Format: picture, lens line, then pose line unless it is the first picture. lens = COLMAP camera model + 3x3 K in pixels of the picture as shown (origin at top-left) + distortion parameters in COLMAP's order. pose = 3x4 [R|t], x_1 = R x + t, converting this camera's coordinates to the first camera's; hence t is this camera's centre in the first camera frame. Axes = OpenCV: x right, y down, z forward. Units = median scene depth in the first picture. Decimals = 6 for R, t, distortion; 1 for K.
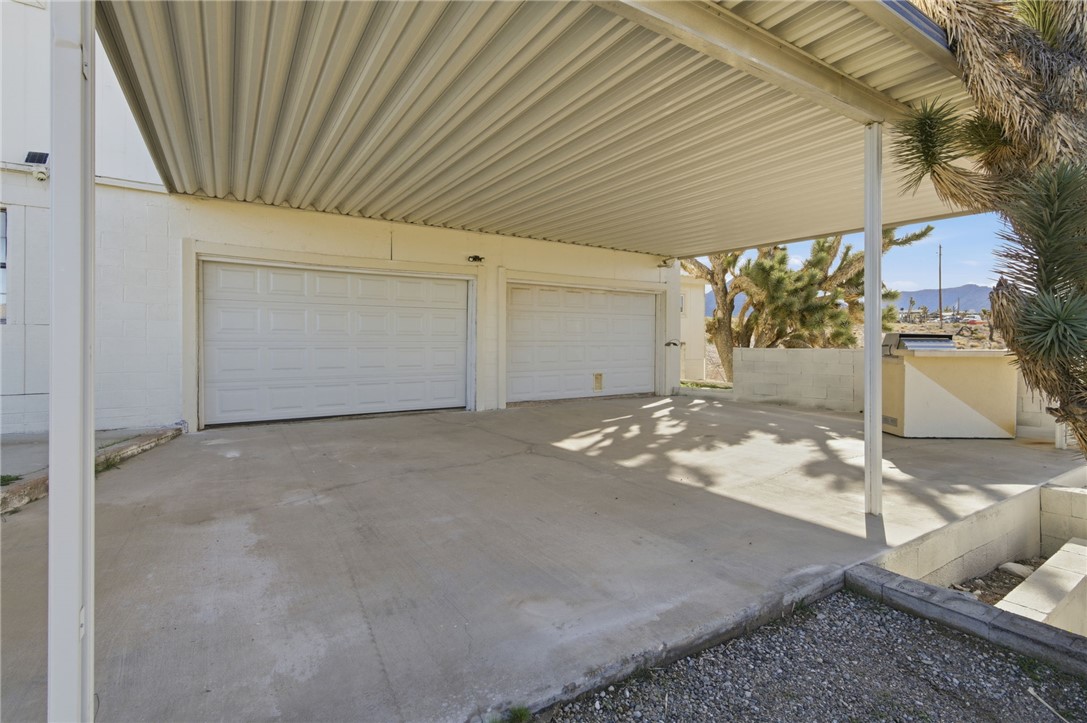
lens RADIAL K [[519.7, 0, 545.2], [0, 519.7, 342.9], [0, 0, 1]] dist [-0.001215, -0.000594]
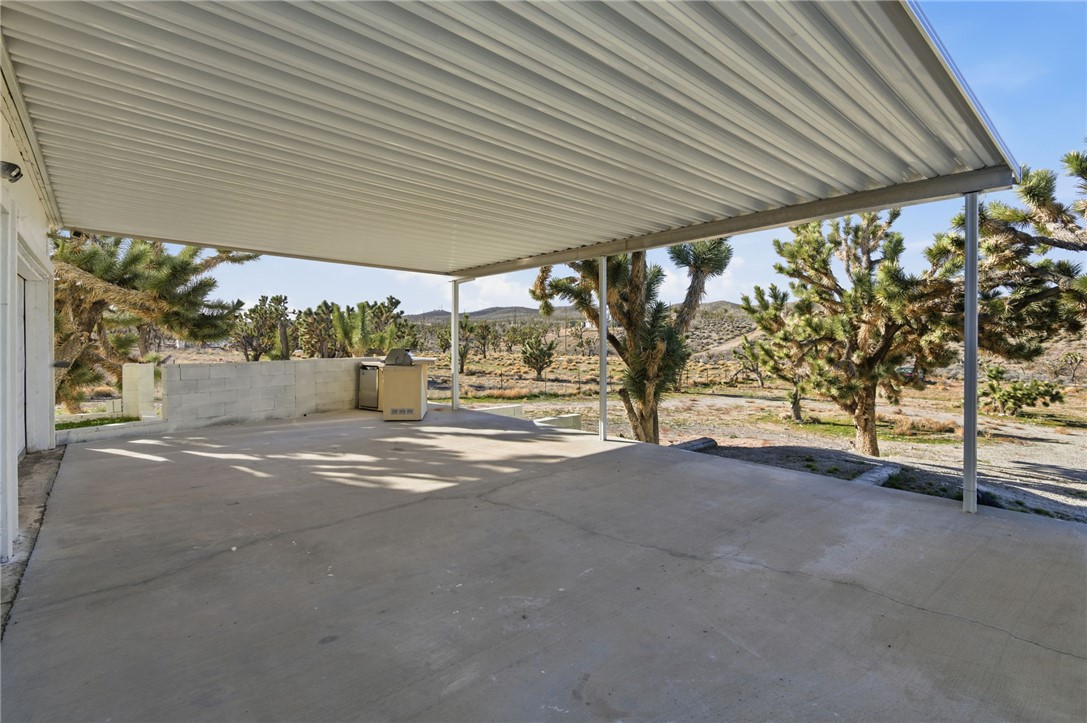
lens RADIAL K [[497.0, 0, 543.5], [0, 497.0, 361.5], [0, 0, 1]] dist [-0.004364, -0.000209]
pose [[-0.153309, -0.042496, 0.987264, -1.450114], [-0.002250, 0.999087, 0.042656, -0.092362], [-0.988176, 0.004319, -0.153265, 1.689041]]
